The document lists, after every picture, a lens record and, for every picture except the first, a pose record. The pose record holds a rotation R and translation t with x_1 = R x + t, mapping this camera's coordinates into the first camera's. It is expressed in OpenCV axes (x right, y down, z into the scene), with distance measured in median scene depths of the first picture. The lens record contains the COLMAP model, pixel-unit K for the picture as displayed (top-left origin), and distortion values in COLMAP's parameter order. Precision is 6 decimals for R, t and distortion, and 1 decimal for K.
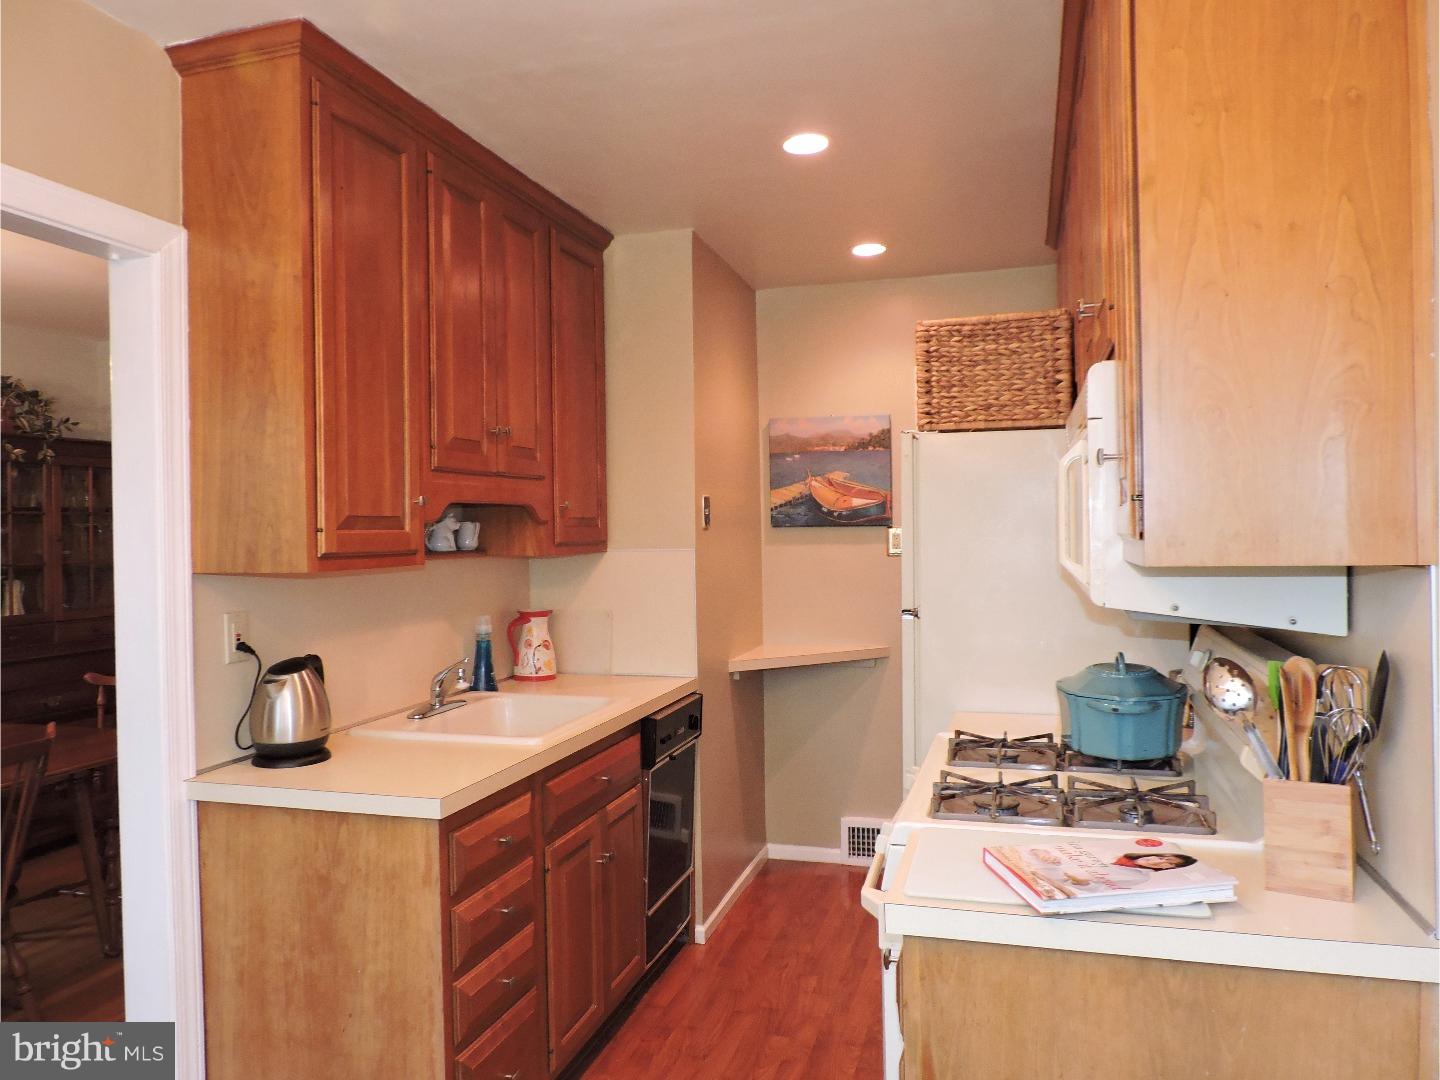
lens RADIAL K [[1029.6, 0, 721.1], [0, 1029.6, 538.2], [0, 0, 1]] dist [-0.027875, 0.009563]
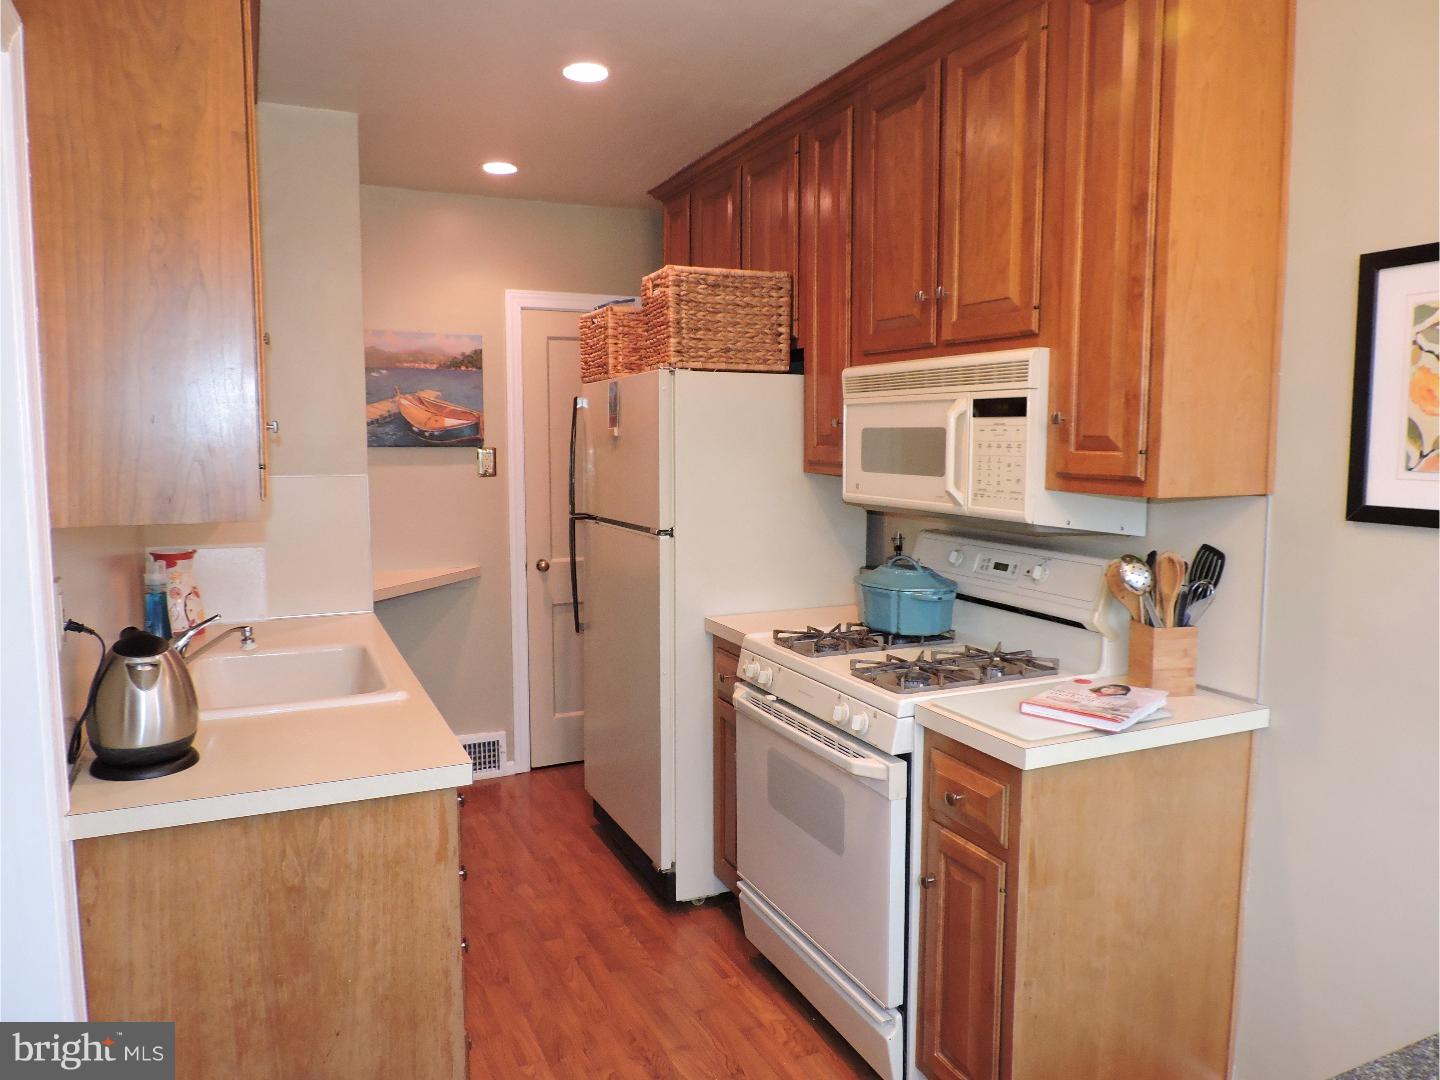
lens RADIAL K [[1029.6, 0, 717.9], [0, 1029.6, 538.8], [0, 0, 1]] dist [-0.027875, 0.009563]
pose [[0.748782, -0.052700, 0.660718, -0.639061], [-0.007629, 0.996083, 0.088094, -0.024269], [-0.662773, -0.071004, 0.745447, 0.170187]]
